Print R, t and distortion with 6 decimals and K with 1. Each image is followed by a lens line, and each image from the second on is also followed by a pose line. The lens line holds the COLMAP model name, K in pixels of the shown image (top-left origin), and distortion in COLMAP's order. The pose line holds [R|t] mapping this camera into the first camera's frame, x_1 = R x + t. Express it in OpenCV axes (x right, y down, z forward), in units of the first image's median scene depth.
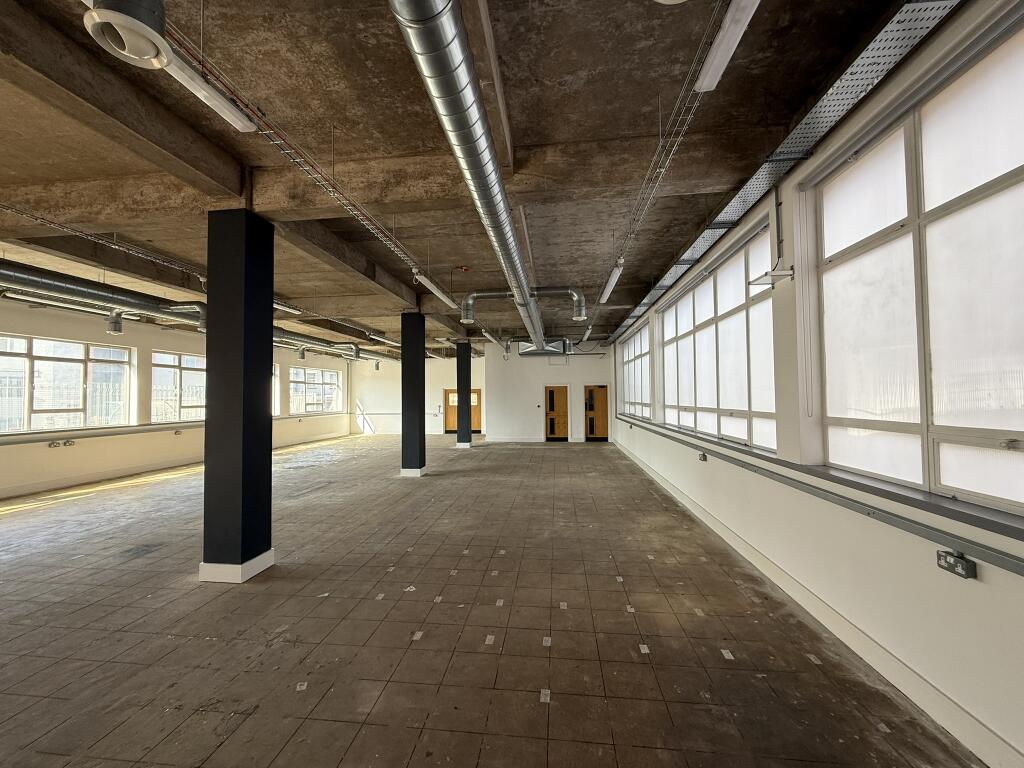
lens RADIAL K [[408.1, 0, 509.5], [0, 408.1, 384.2], [0, 0, 1]] dist [0.000889, 0.000091]
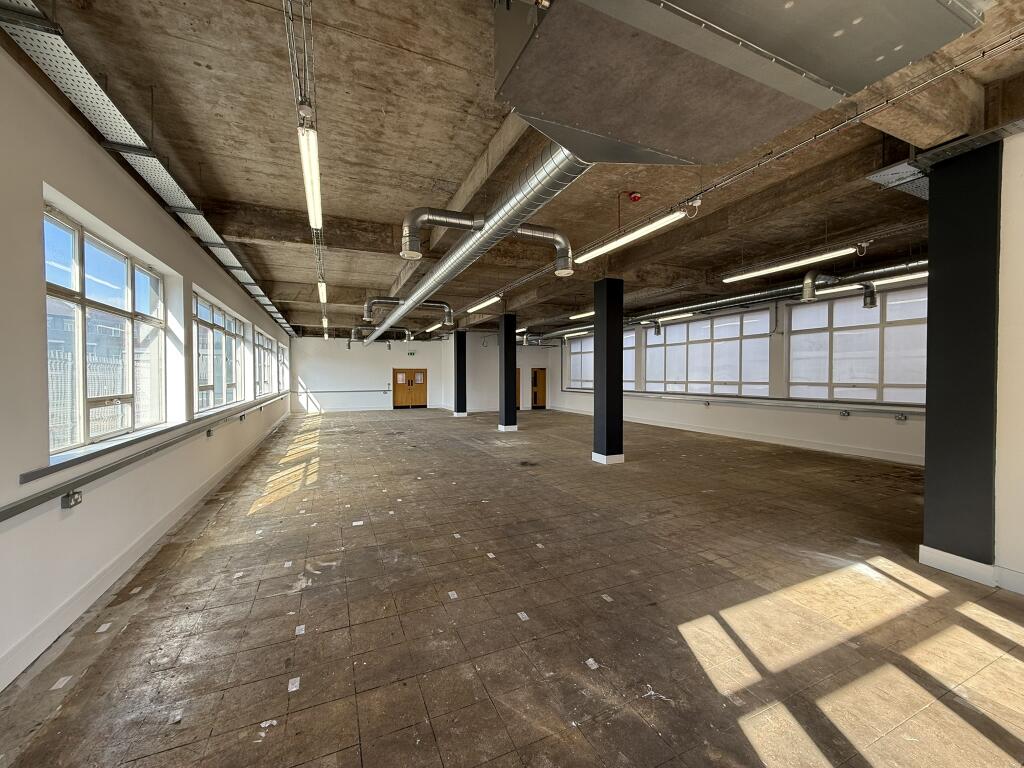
lens RADIAL K [[408.1, 0, 514.3], [0, 408.1, 383.1], [0, 0, 1]] dist [0.000889, 0.000091]
pose [[0.855248, -0.000993, 0.518219, -1.108888], [-0.022281, 0.999003, 0.038686, 0.005293], [-0.517740, -0.044633, 0.854373, -0.236438]]
